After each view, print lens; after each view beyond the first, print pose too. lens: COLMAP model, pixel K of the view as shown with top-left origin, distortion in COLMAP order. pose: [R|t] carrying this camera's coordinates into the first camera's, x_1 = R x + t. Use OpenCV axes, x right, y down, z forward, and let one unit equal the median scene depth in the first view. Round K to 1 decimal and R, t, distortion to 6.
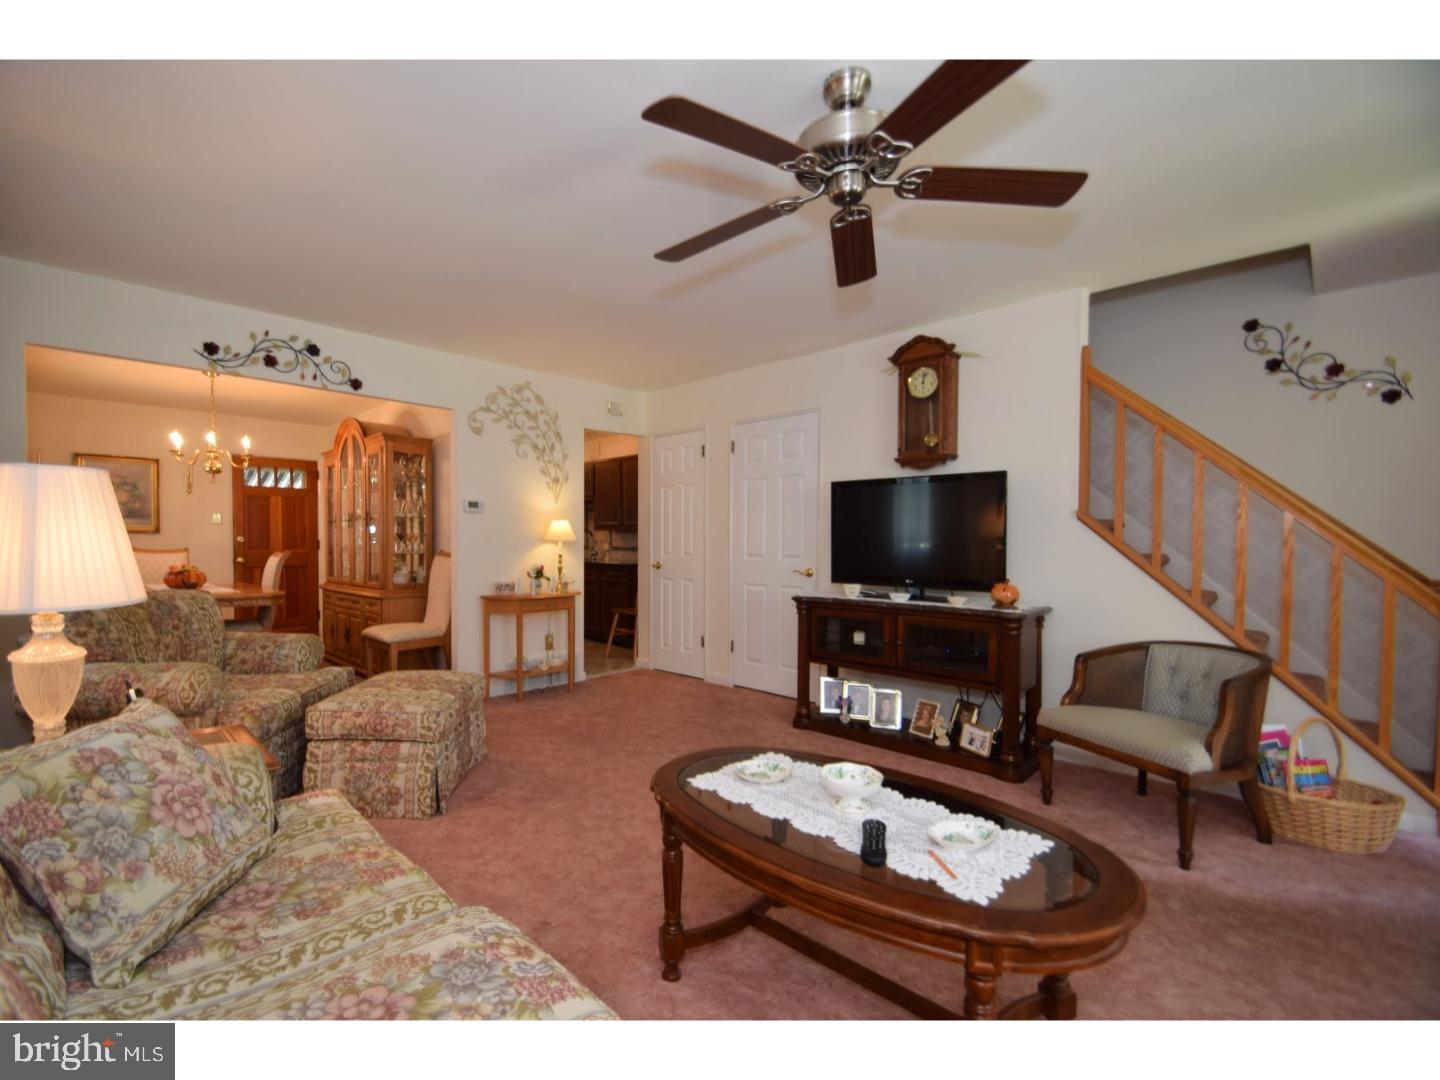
lens RADIAL K [[645.8, 0, 681.3], [0, 645.8, 559.4], [0, 0, 1]] dist [0.022529, -0.025965]
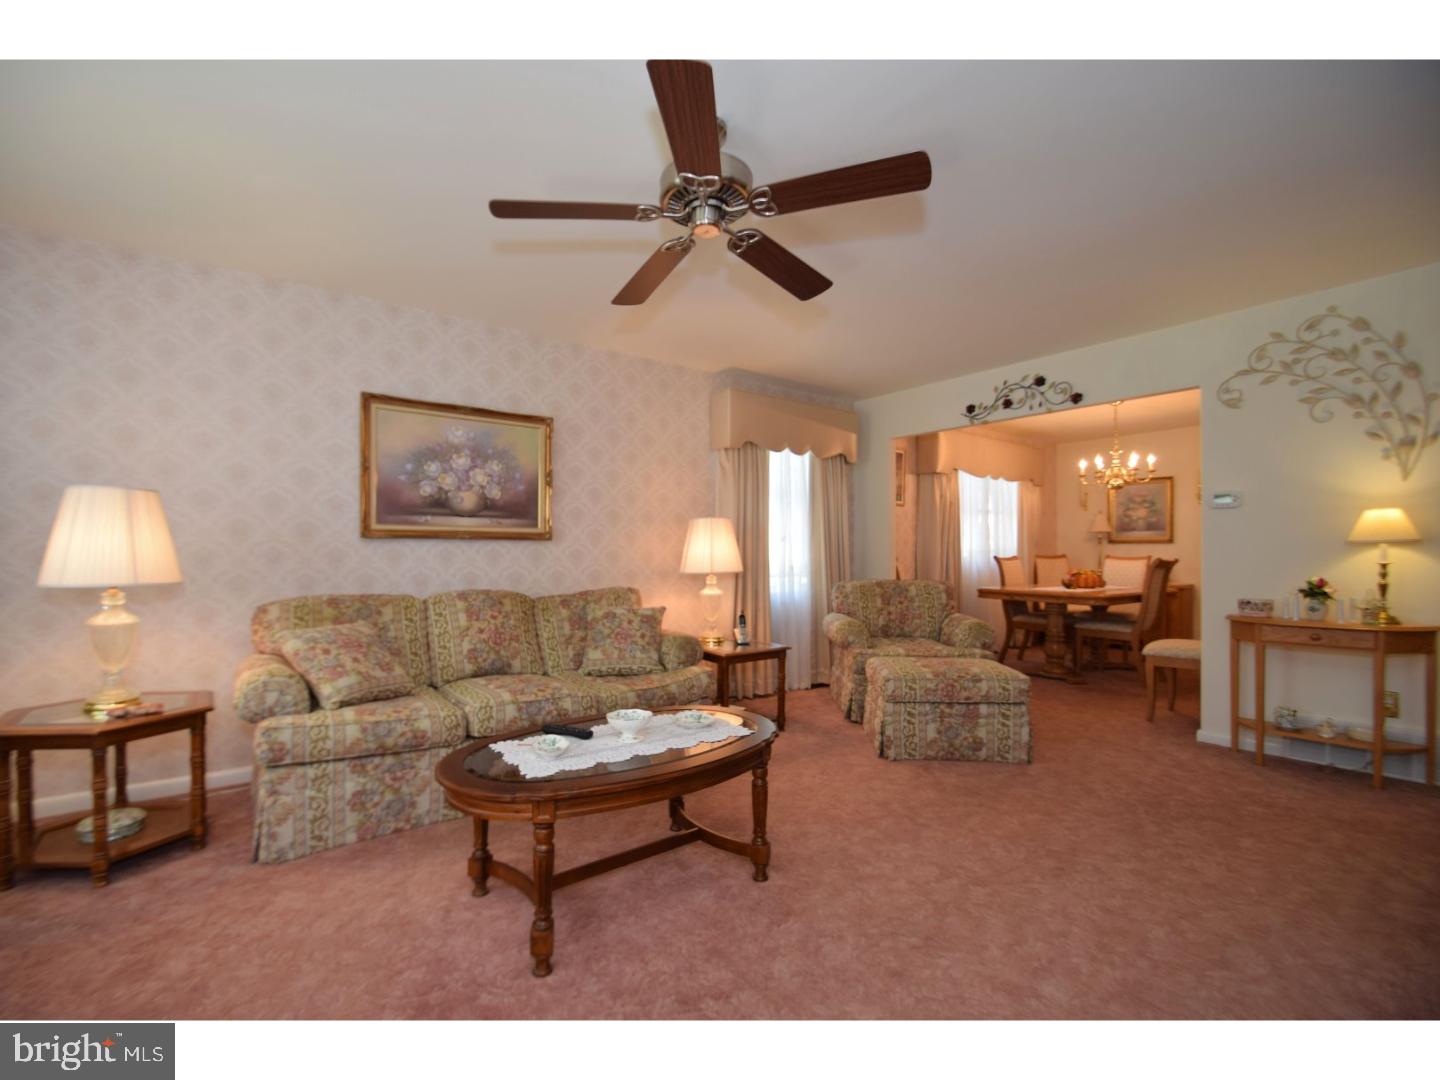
lens RADIAL K [[645.8, 0, 681.3], [0, 645.8, 559.4], [0, 0, 1]] dist [0.022529, -0.025965]
pose [[-0.161139, 0.002377, -0.986929, 0.541601], [-0.025298, 0.999659, 0.006538, 0.001628], [0.986607, 0.026021, -0.161024, 0.453908]]
